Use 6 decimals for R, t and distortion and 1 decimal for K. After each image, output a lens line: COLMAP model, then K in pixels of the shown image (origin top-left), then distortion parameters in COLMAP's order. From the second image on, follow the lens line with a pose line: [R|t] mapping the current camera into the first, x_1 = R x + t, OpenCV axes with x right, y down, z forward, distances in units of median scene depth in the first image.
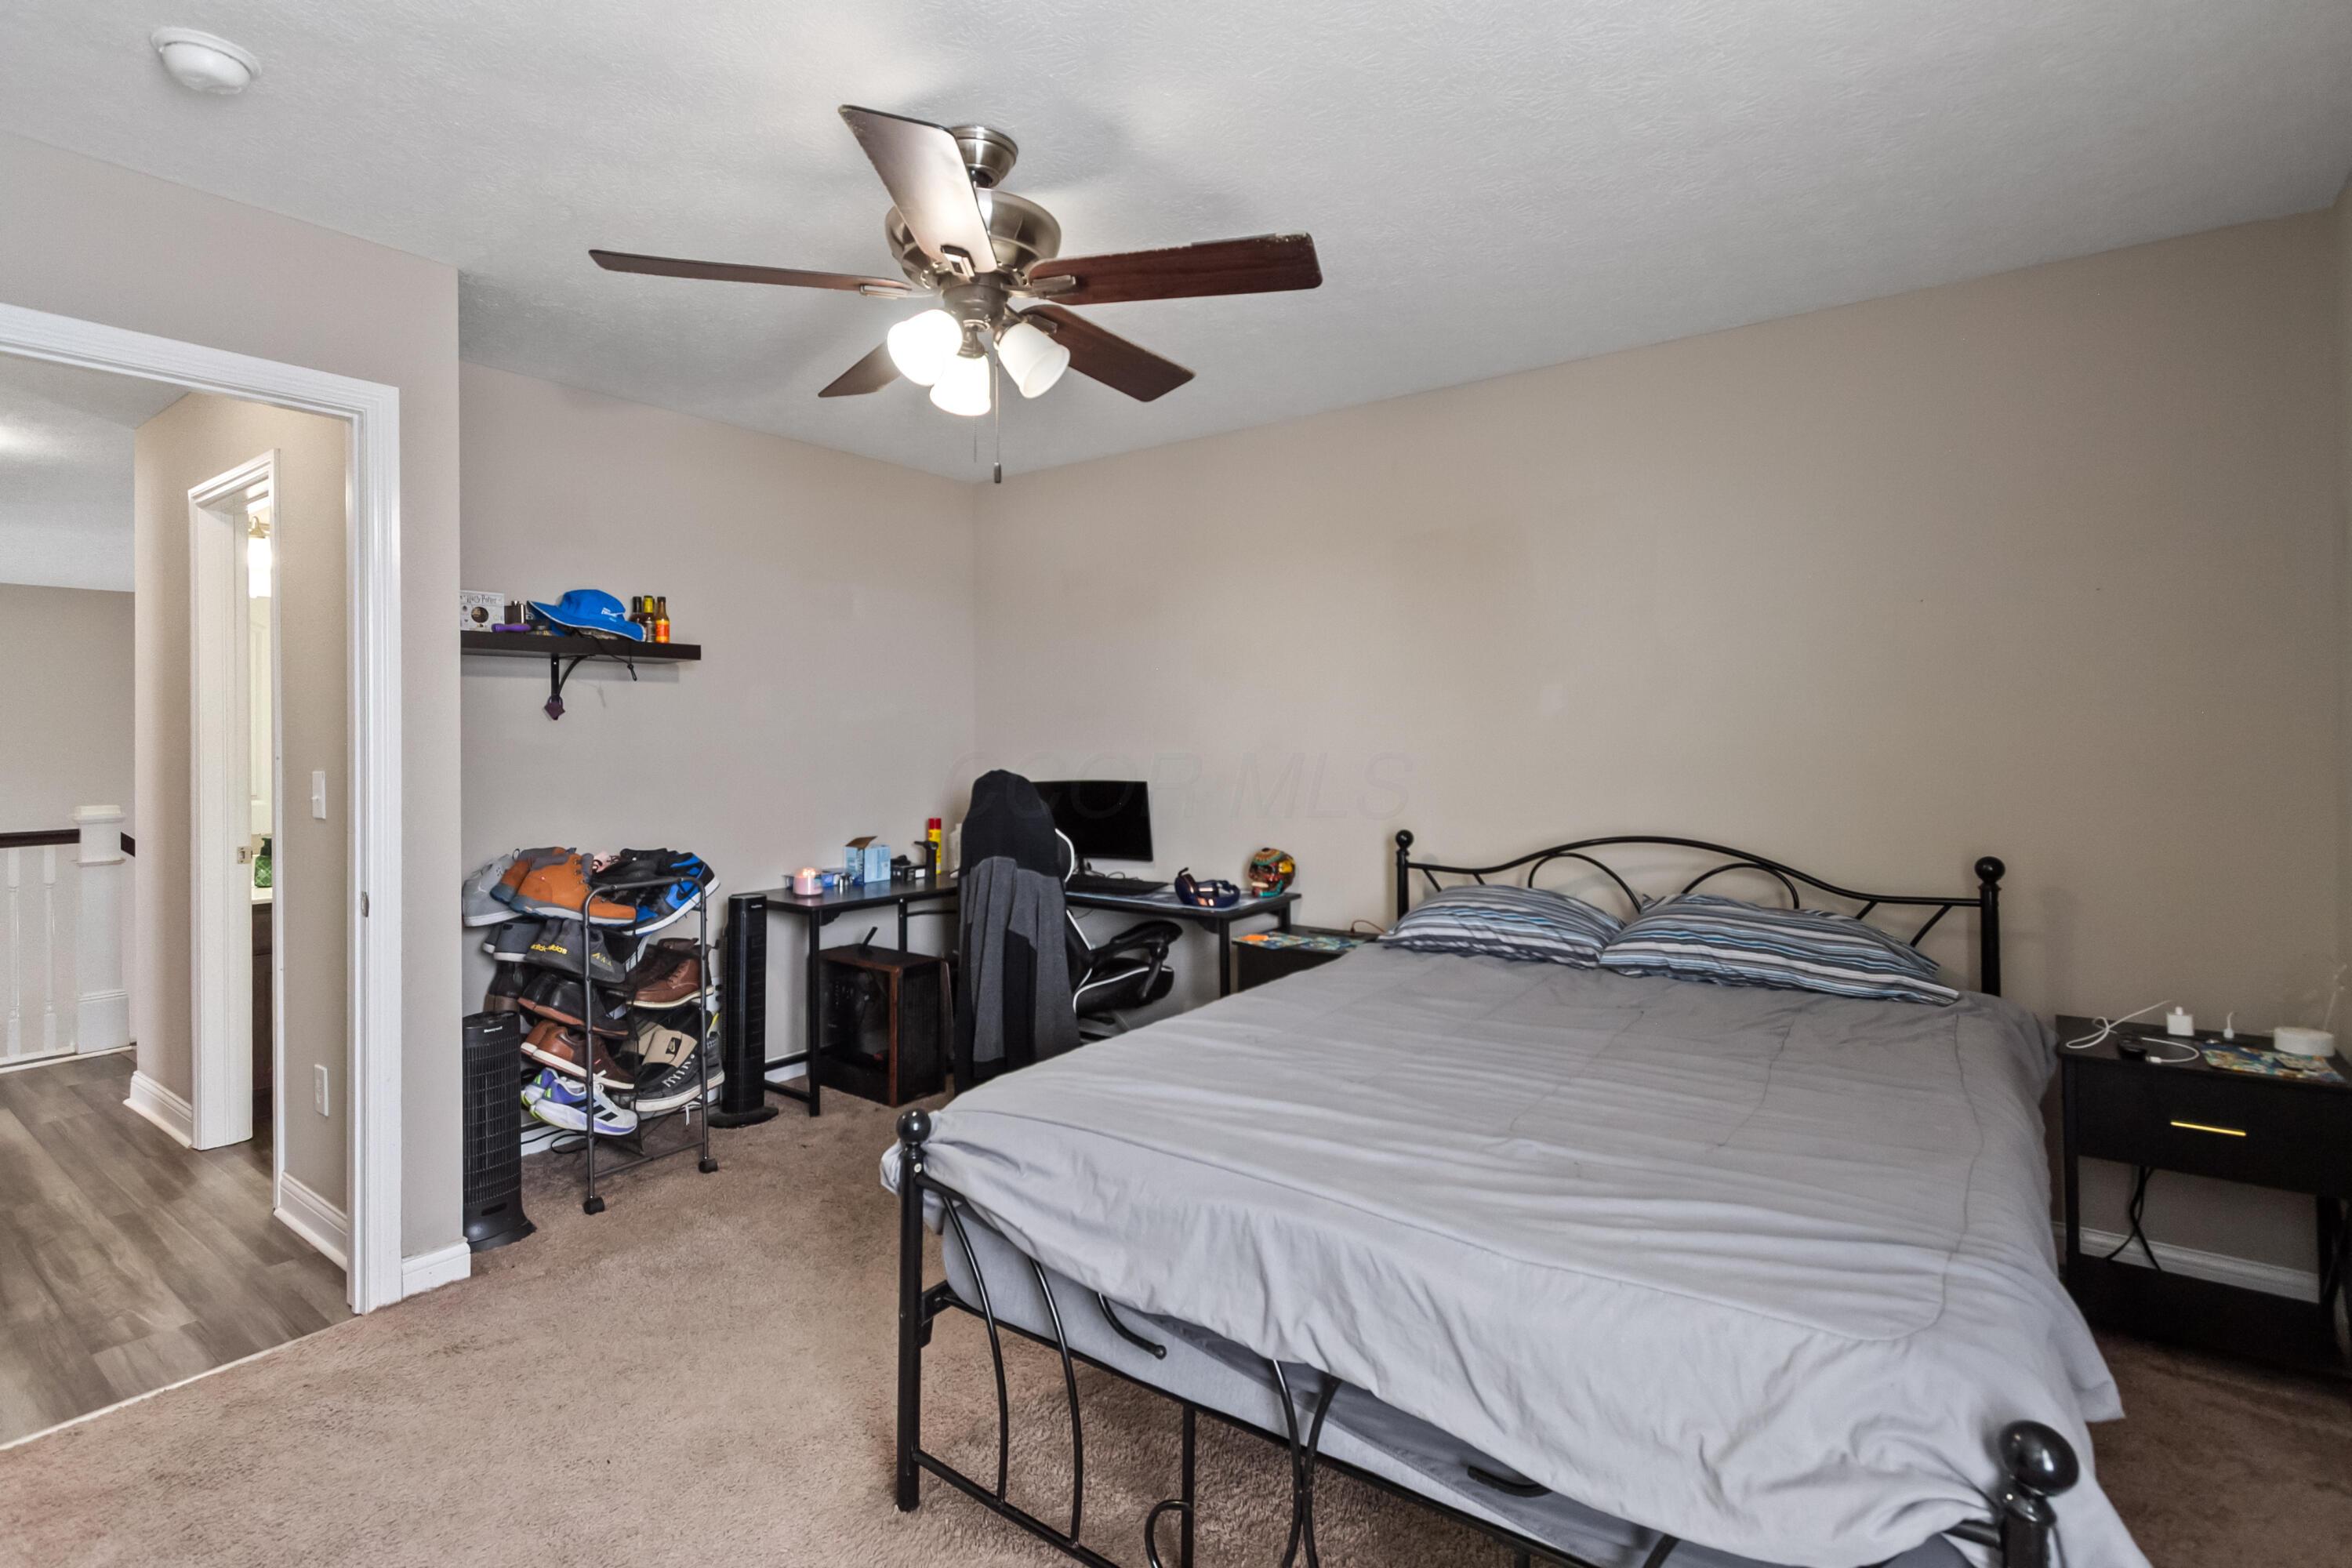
lens RADIAL K [[1100.4, 0, 1174.7], [0, 1100.4, 765.0], [0, 0, 1]] dist [-0.001868, -0.000111]
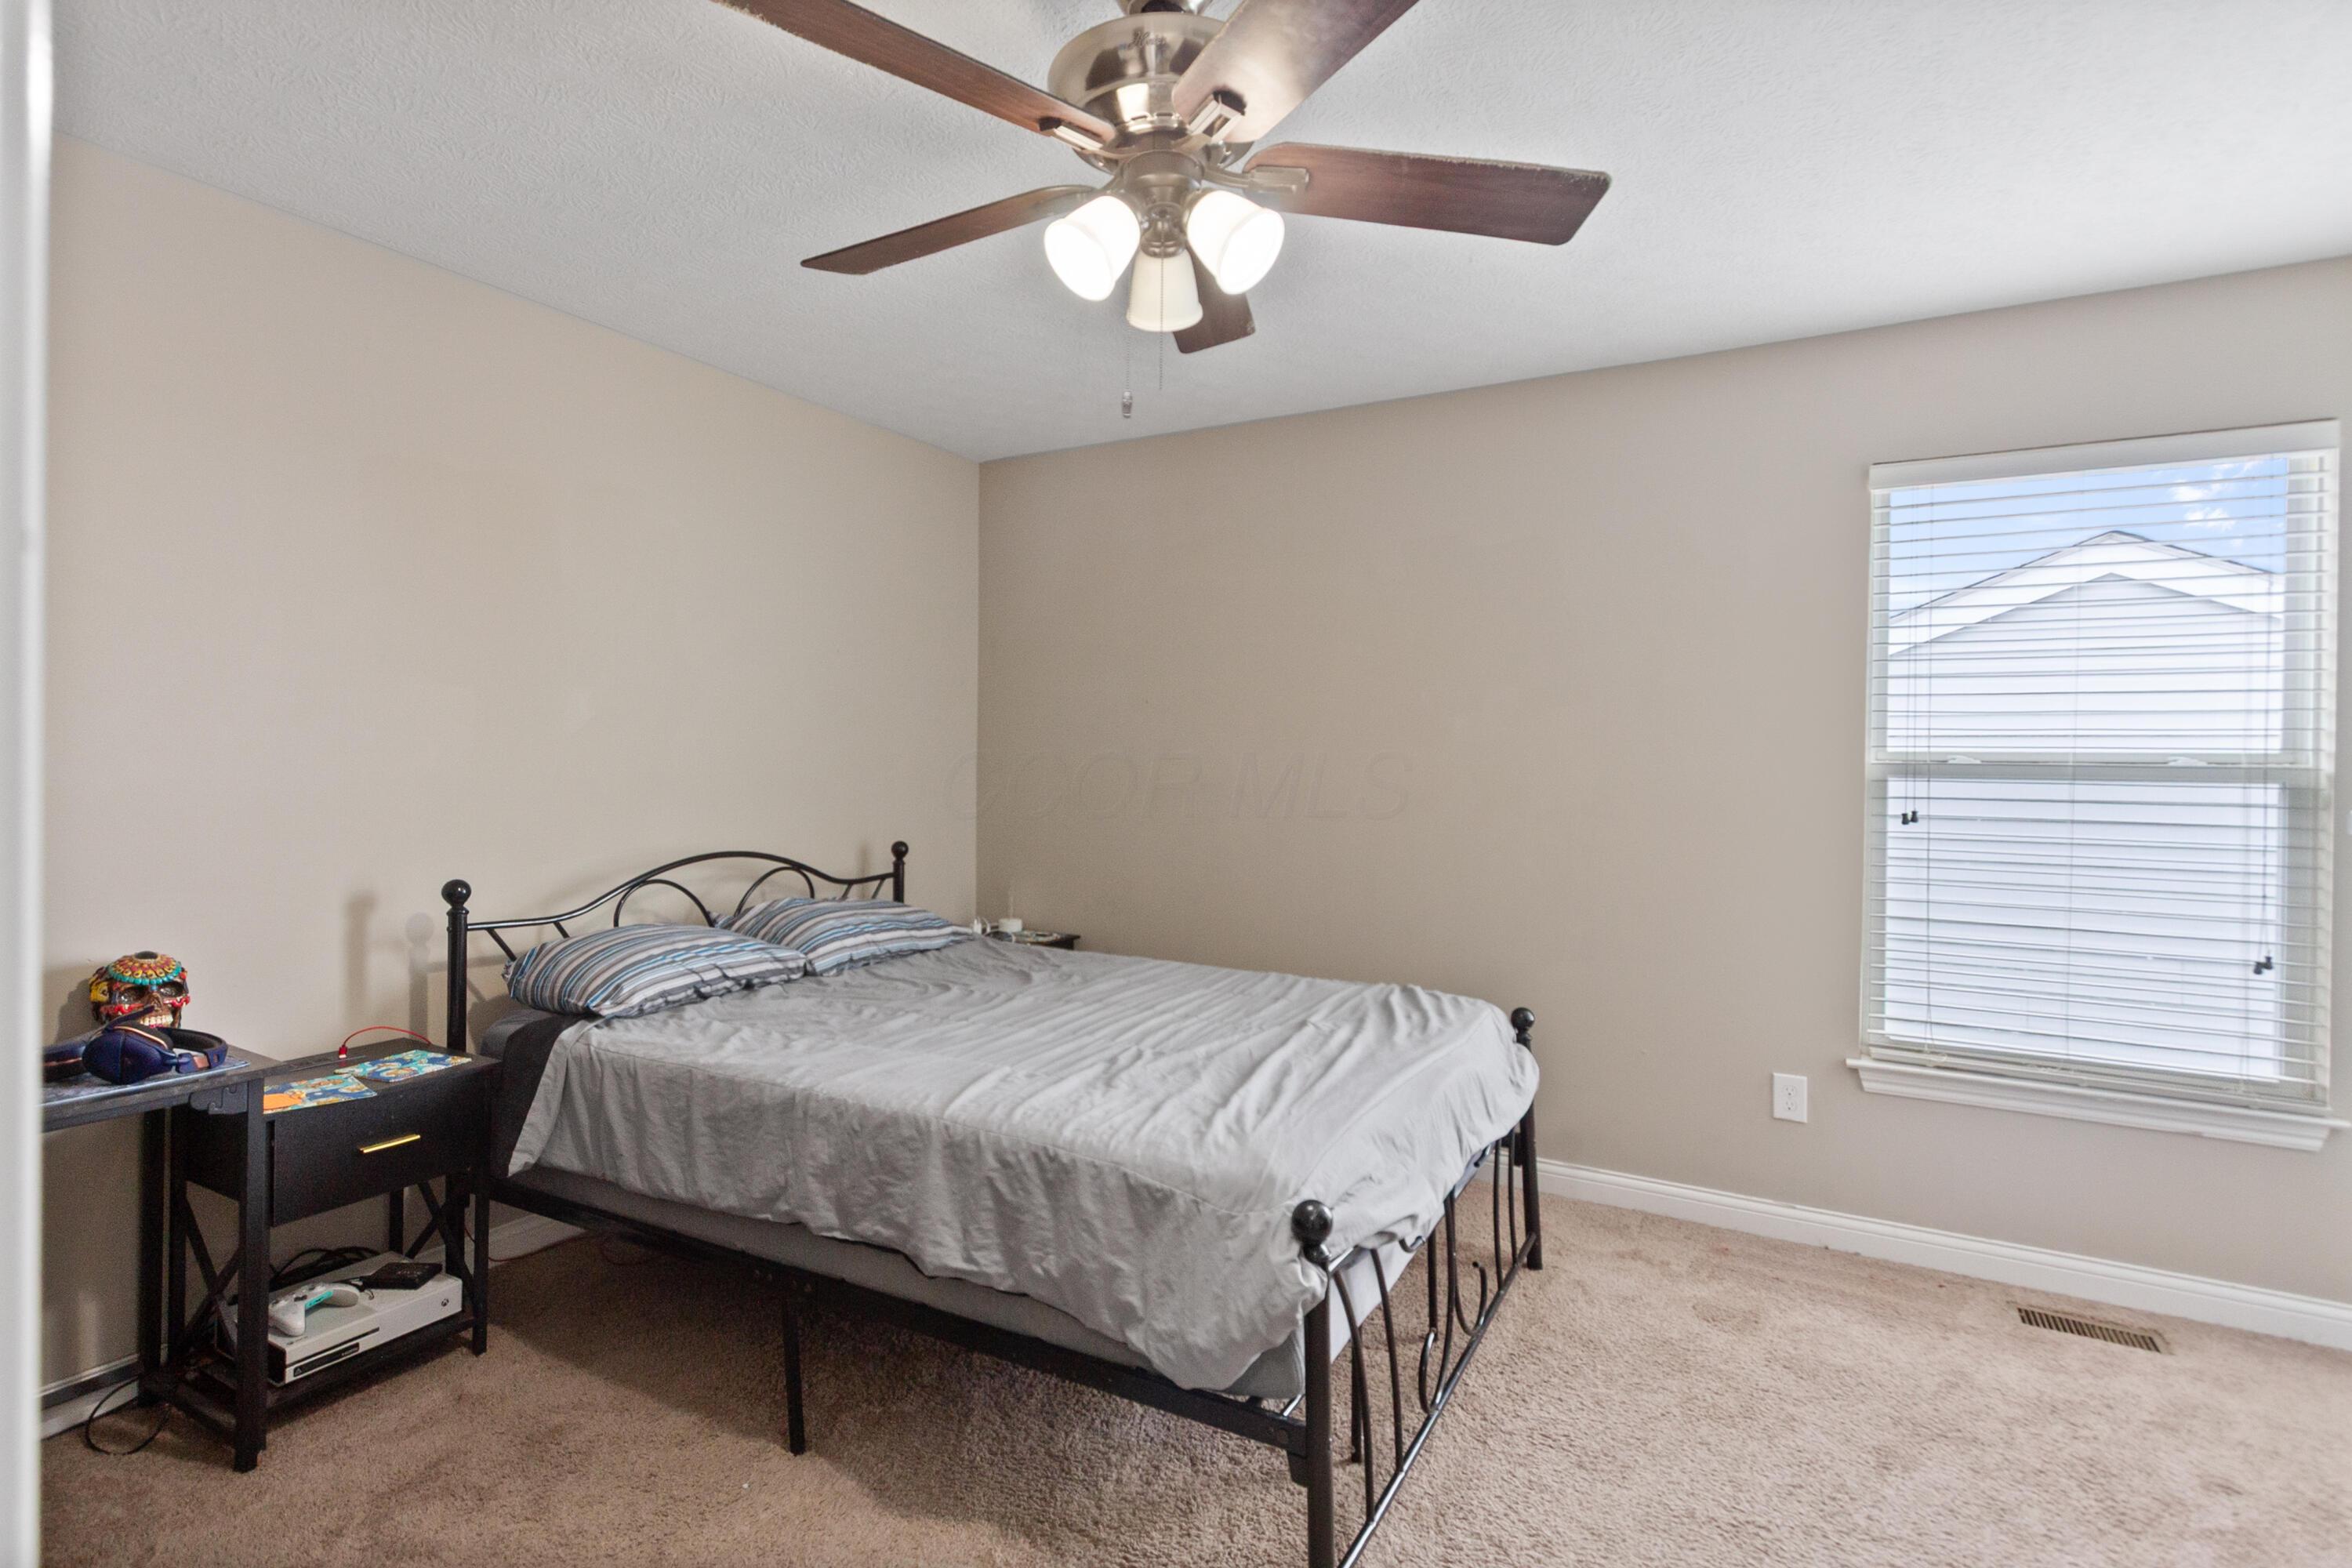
lens RADIAL K [[1100.4, 0, 1177.1], [0, 1100.4, 772.5], [0, 0, 1]] dist [-0.001868, -0.000111]
pose [[-0.123124, -0.005936, 0.992374, -0.665823], [0.014053, 0.999871, 0.007724, -0.010309], [-0.992292, 0.014896, -0.123025, 0.762549]]
